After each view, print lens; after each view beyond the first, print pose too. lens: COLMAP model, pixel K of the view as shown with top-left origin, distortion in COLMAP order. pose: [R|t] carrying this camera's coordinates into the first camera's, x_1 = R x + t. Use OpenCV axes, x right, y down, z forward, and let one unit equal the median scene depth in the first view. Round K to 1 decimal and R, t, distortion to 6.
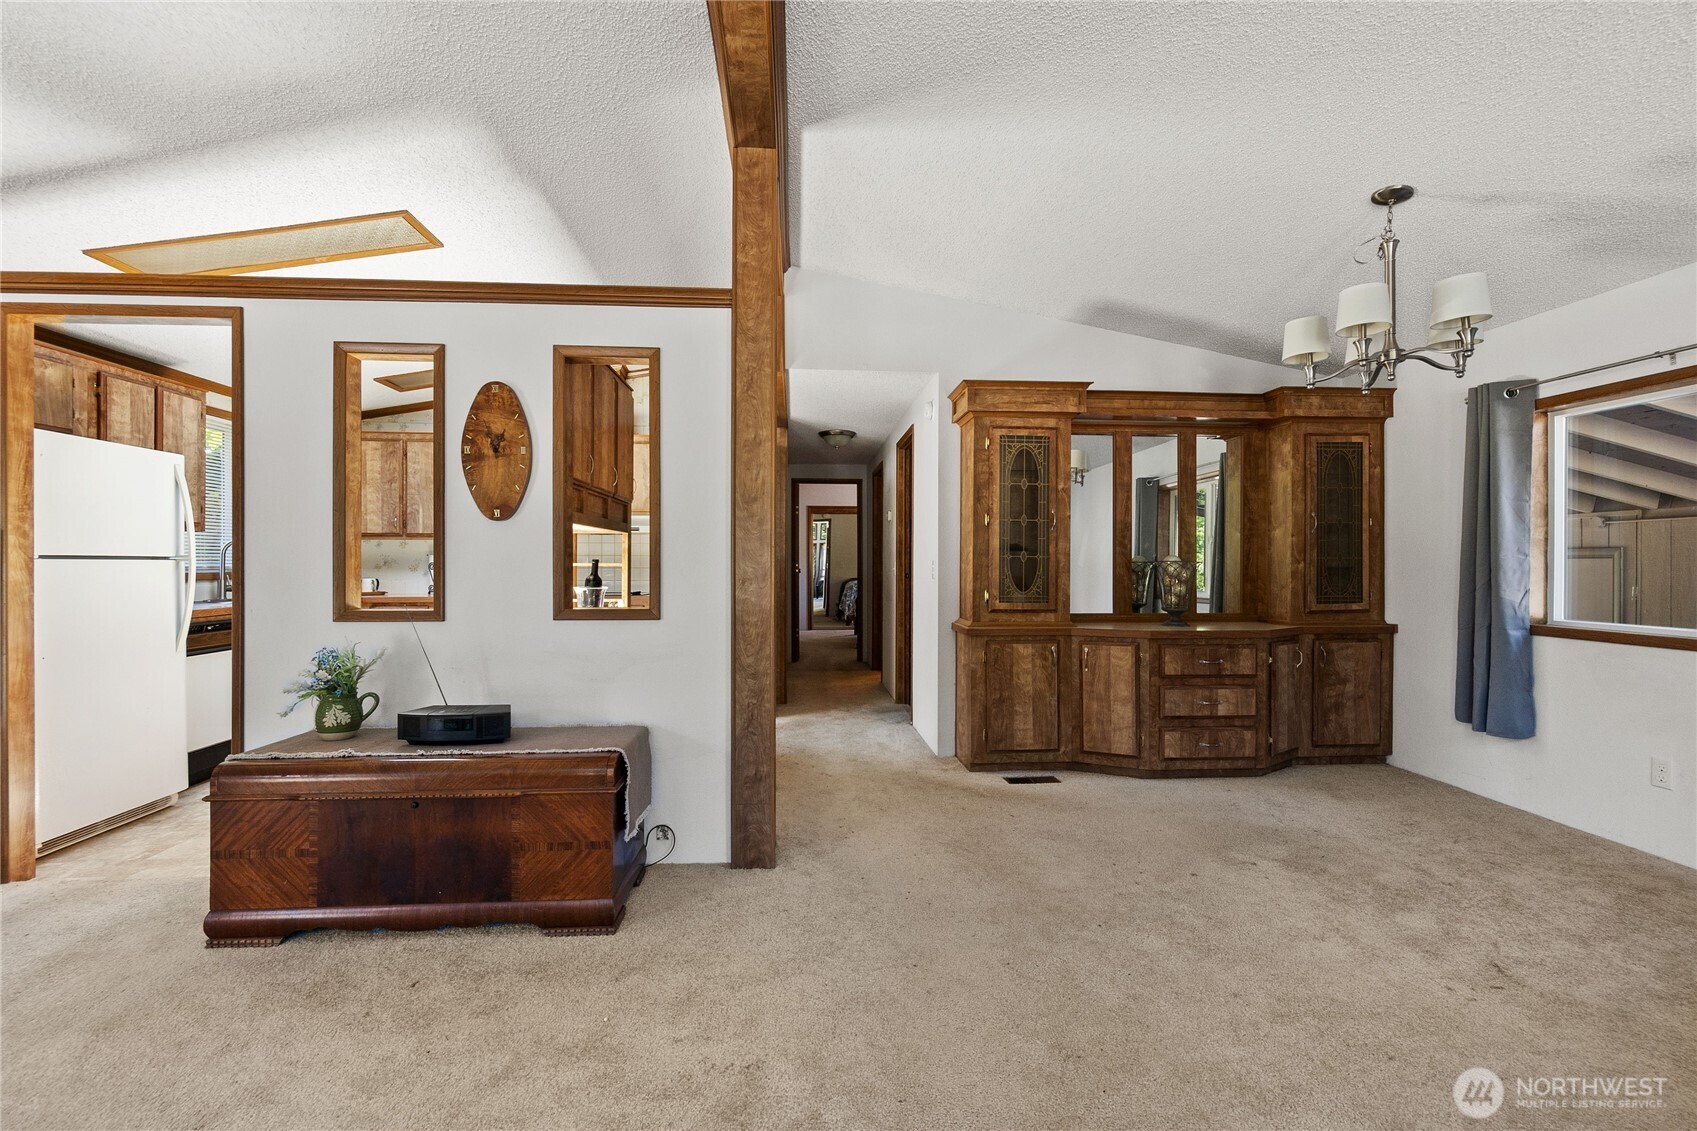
lens RADIAL K [[761.9, 0, 841.4], [0, 761.9, 559.8], [0, 0, 1]] dist [-0.006769, 0.000758]
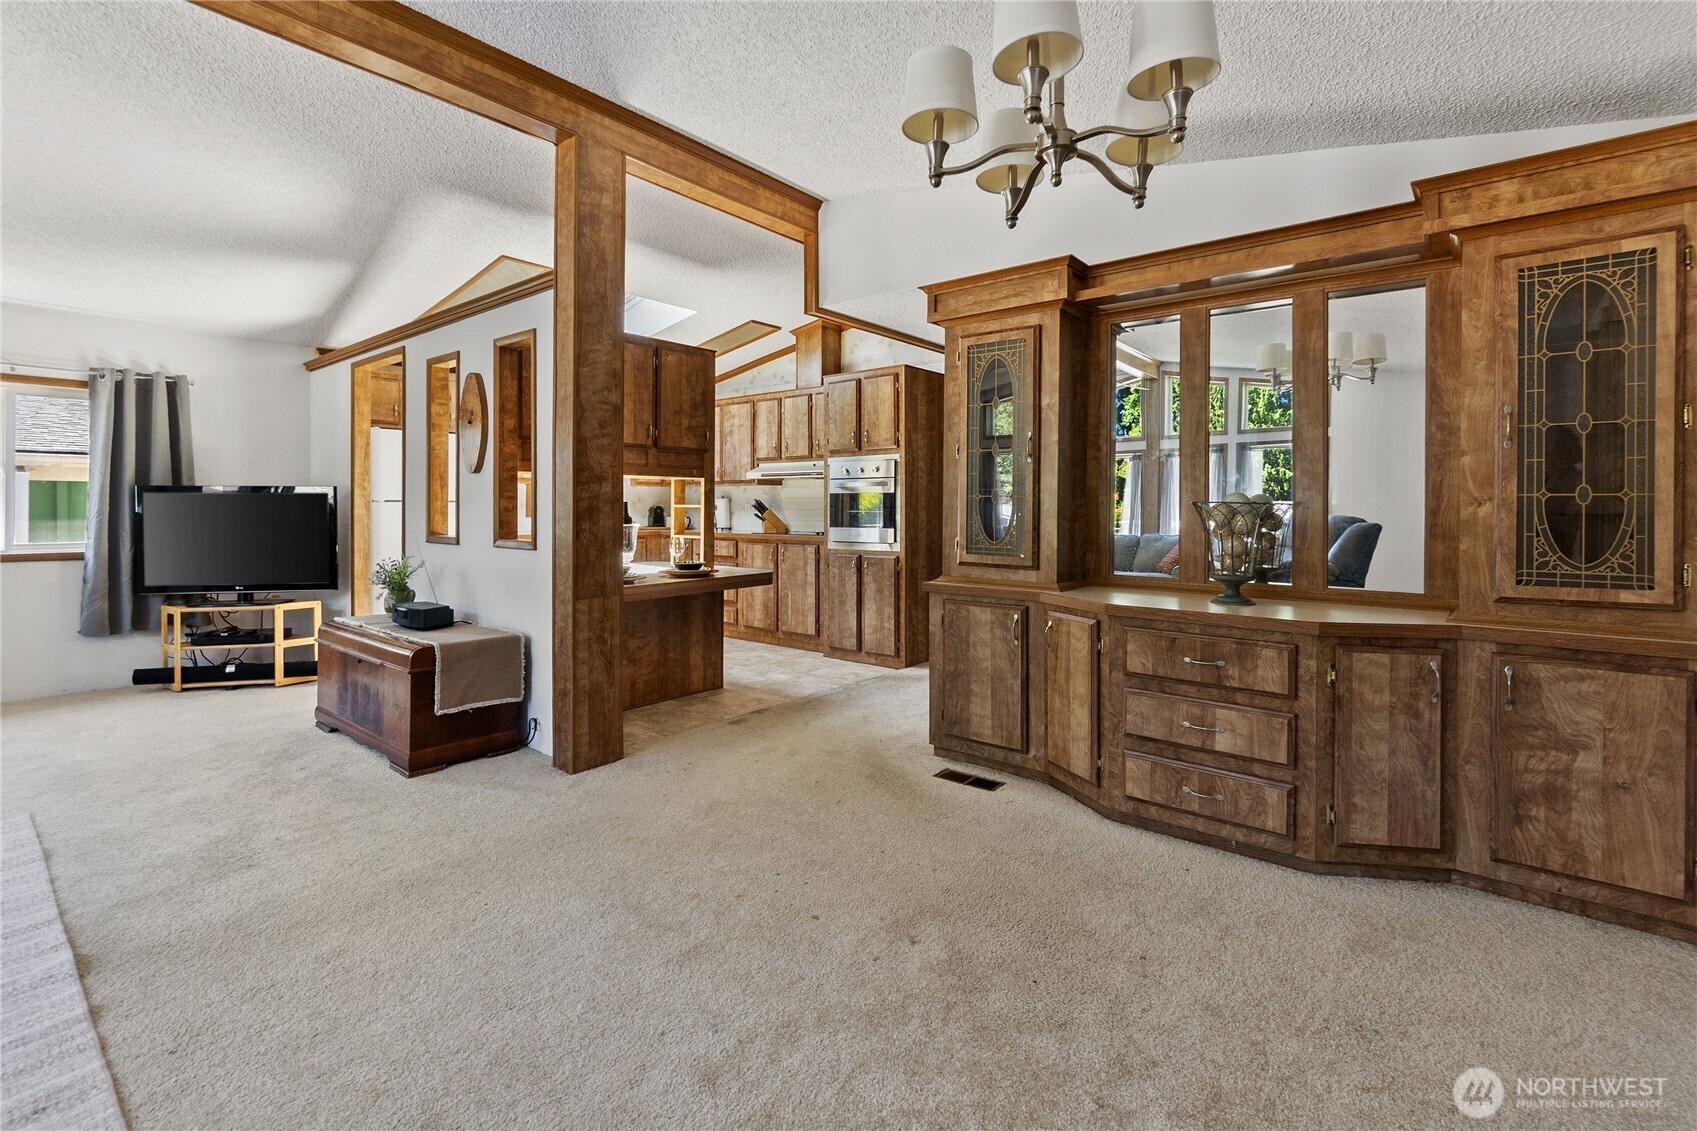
lens RADIAL K [[761.9, 0, 784.4], [0, 761.9, 502.3], [0, 0, 1]] dist [-0.006769, 0.000758]
pose [[0.707302, -0.001745, -0.706909, 0.653369], [0.000620, 0.999998, -0.001849, 0.003301], [0.706911, 0.000870, 0.707302, 0.298075]]
